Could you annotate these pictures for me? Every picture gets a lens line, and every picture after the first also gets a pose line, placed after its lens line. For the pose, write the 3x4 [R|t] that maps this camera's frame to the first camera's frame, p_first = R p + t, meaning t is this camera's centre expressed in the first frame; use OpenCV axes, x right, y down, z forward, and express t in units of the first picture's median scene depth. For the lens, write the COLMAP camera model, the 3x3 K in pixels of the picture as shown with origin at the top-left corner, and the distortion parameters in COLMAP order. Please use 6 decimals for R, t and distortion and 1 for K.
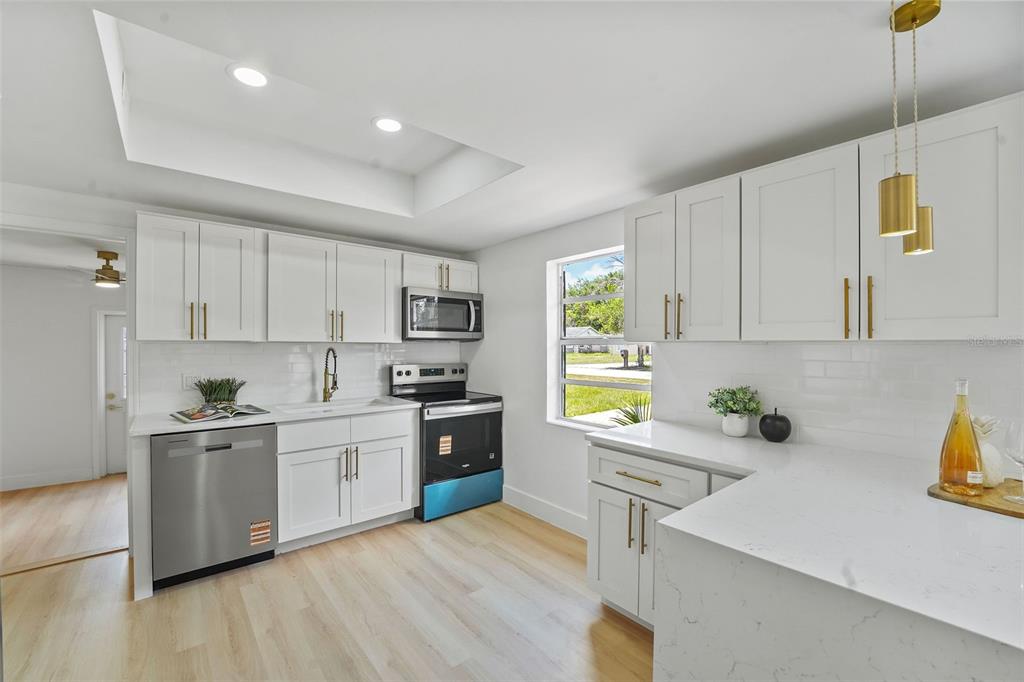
lens RADIAL K [[421.6, 0, 511.6], [0, 421.6, 346.4], [0, 0, 1]] dist [-0.023213, 0.000337]
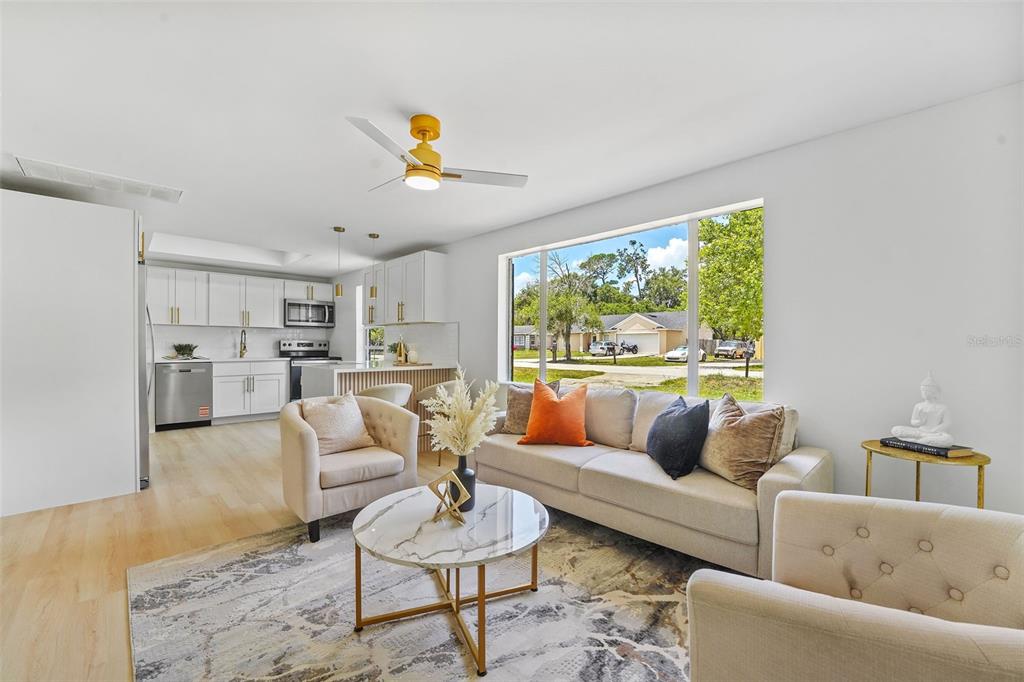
lens RADIAL K [[421.6, 0, 511.6], [0, 421.6, 346.4], [0, 0, 1]] dist [-0.023213, 0.000337]
pose [[0.997538, 0.001558, 0.070116, 0.635288], [-0.001676, 0.999997, 0.001617, 0.070474], [-0.070113, -0.001731, 0.997538, -0.962673]]
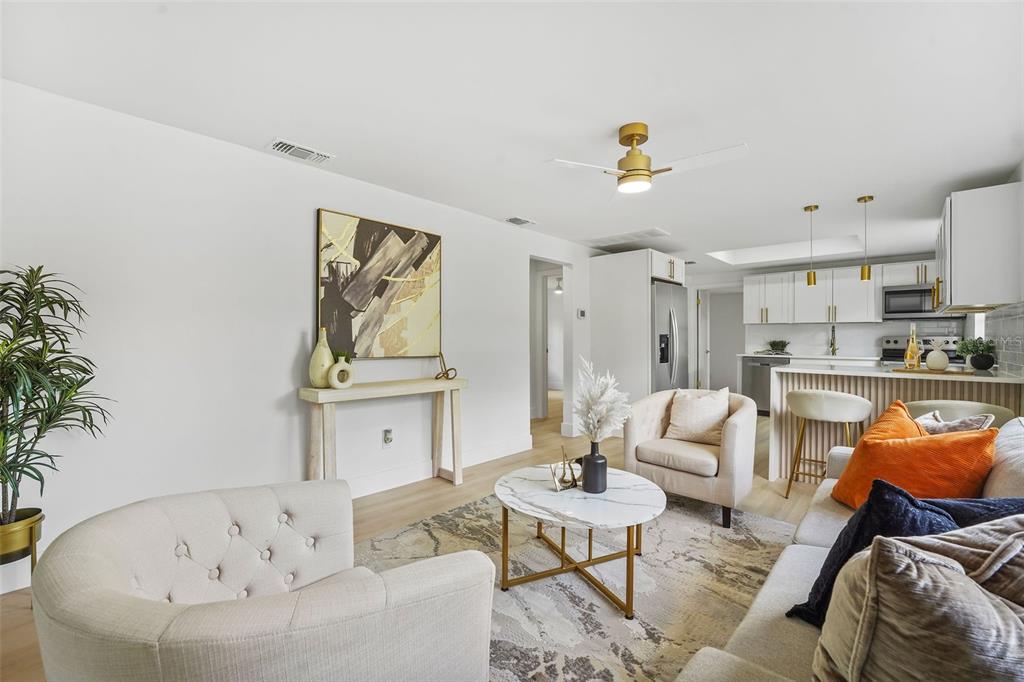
lens RADIAL K [[432.9, 0, 507.5], [0, 432.9, 338.1], [0, 0, 1]] dist [-0.002020, -0.000346]
pose [[0.103081, -0.002453, -0.994670, 1.229802], [-0.006410, 0.999975, -0.003130, 0.068202], [0.994652, 0.006699, 0.103063, -0.587165]]
